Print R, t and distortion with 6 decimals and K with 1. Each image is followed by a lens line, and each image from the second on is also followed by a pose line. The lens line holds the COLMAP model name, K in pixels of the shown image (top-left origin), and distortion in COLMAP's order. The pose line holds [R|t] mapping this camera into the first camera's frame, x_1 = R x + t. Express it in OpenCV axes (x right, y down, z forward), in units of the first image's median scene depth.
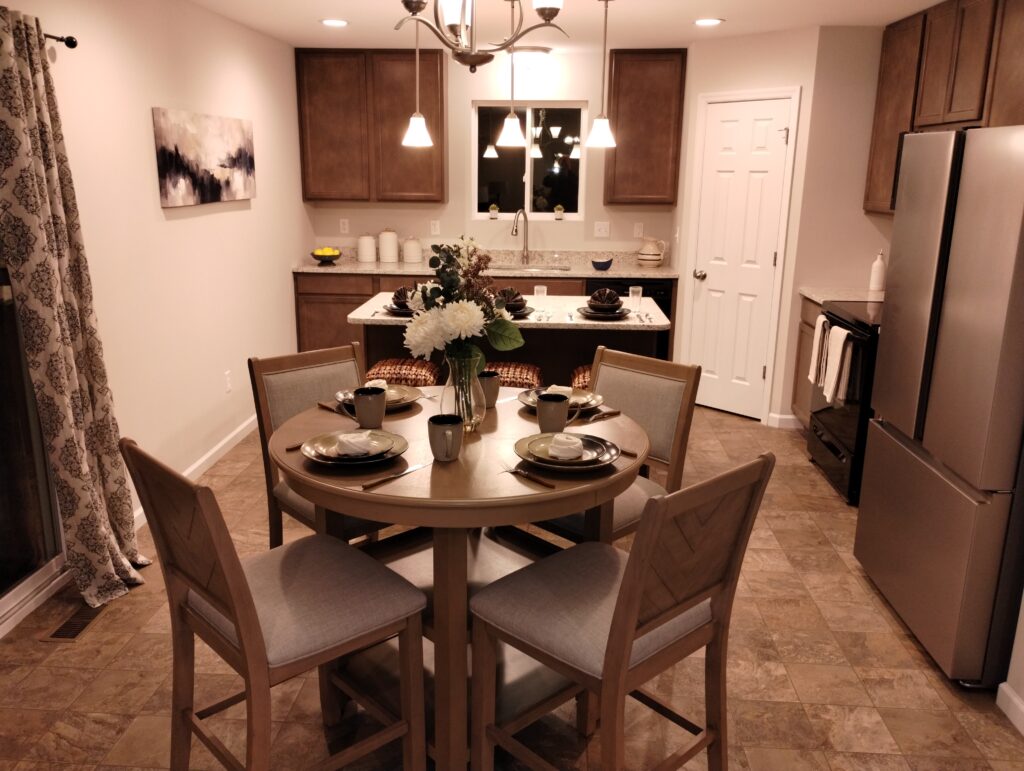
lens RADIAL K [[847.7, 0, 504.9], [0, 847.7, 386.5], [0, 0, 1]] dist [0.059418, -0.064175]
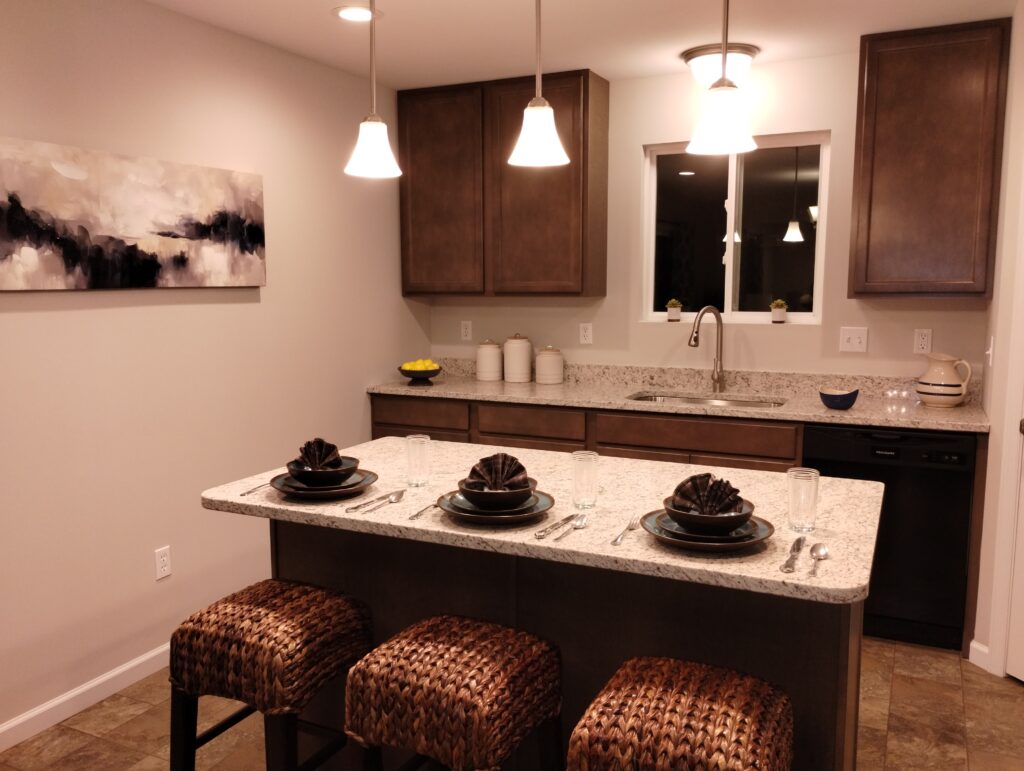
lens RADIAL K [[847.7, 0, 512.5], [0, 847.7, 385.0], [0, 0, 1]] dist [0.059418, -0.064175]
pose [[0.926356, 0.033682, -0.375140, 0.126936], [-0.082118, 0.990094, -0.113884, -0.070673], [0.367588, 0.136303, 0.919946, 0.396003]]
